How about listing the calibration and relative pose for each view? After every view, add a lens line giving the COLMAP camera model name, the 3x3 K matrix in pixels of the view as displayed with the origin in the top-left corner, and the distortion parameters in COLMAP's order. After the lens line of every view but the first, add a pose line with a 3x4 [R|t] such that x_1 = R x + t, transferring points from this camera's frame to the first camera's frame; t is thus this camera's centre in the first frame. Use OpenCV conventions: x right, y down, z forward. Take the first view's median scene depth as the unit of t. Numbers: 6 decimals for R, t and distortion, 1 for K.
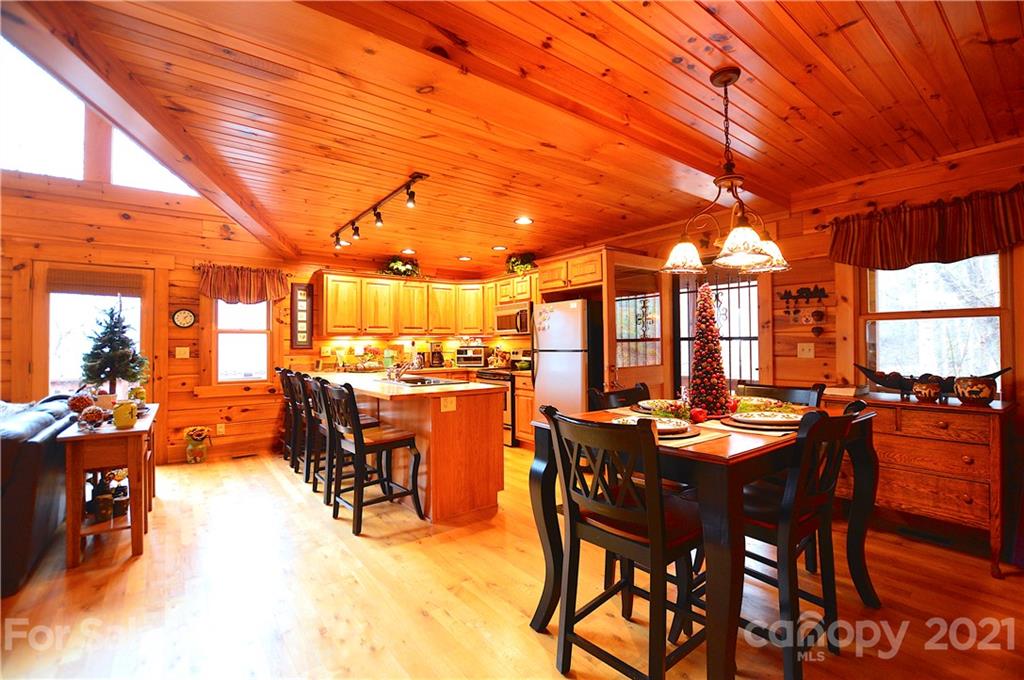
lens RADIAL K [[455.7, 0, 529.3], [0, 455.7, 333.1], [0, 0, 1]] dist [-0.034188, 0.005231]
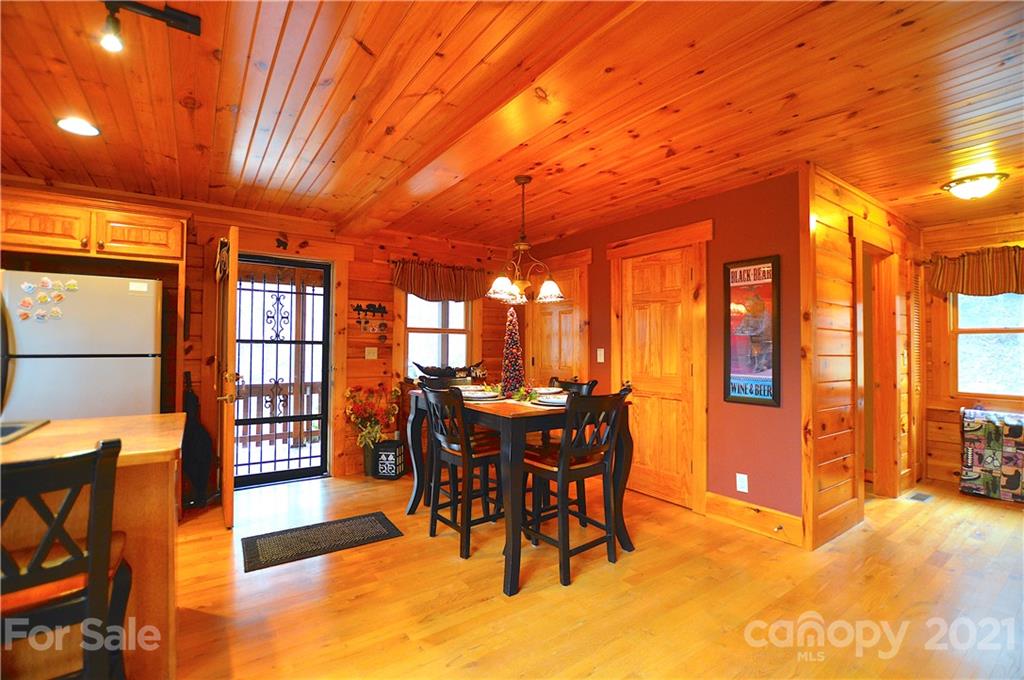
lens RADIAL K [[455.7, 0, 519.3], [0, 455.7, 337.8], [0, 0, 1]] dist [-0.034188, 0.005231]
pose [[0.052490, 0.030970, 0.998141, -0.422834], [-0.029354, 0.999135, -0.029457, 0.013311], [-0.998190, -0.027753, 0.053354, 0.335099]]
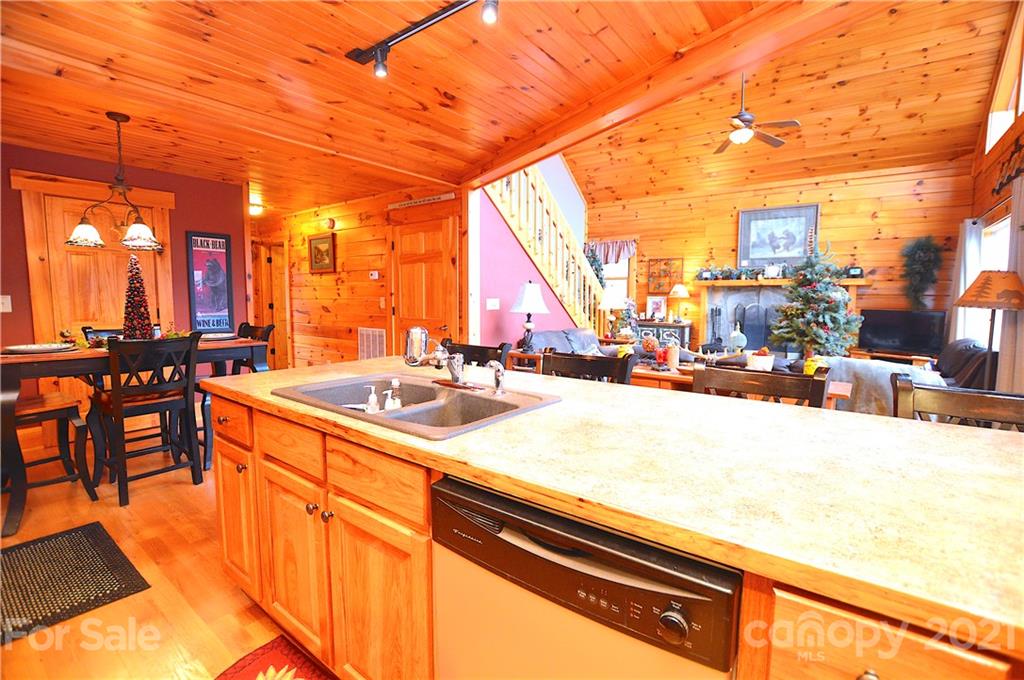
lens RADIAL K [[455.7, 0, 520.7], [0, 455.7, 340.1], [0, 0, 1]] dist [-0.034188, 0.005231]
pose [[-0.967315, 0.023632, -0.252472, -0.178227], [0.005047, 0.997245, 0.074006, 0.025732], [0.253526, 0.070313, -0.964770, 1.026750]]
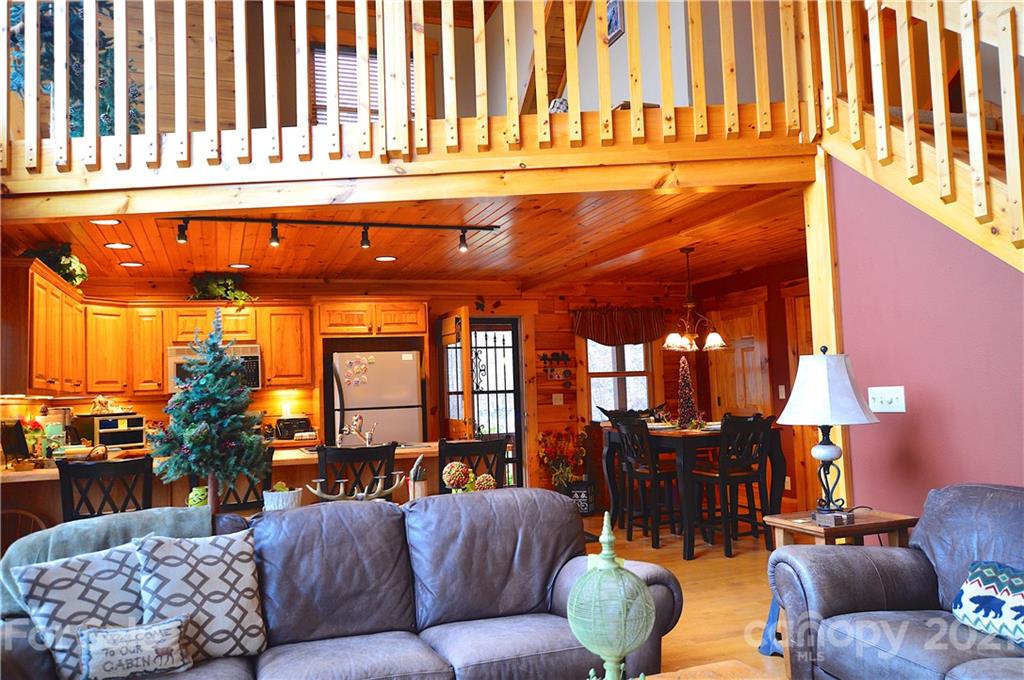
lens RADIAL K [[801.4, 0, 530.3], [0, 801.4, 341.9], [0, 0, 1]] dist [0.023034, 0.021791]
pose [[0.306672, 0.056625, 0.950129, -1.114228], [0.013592, 0.997867, -0.063857, 0.012633], [-0.951718, 0.032497, 0.305249, 0.220573]]
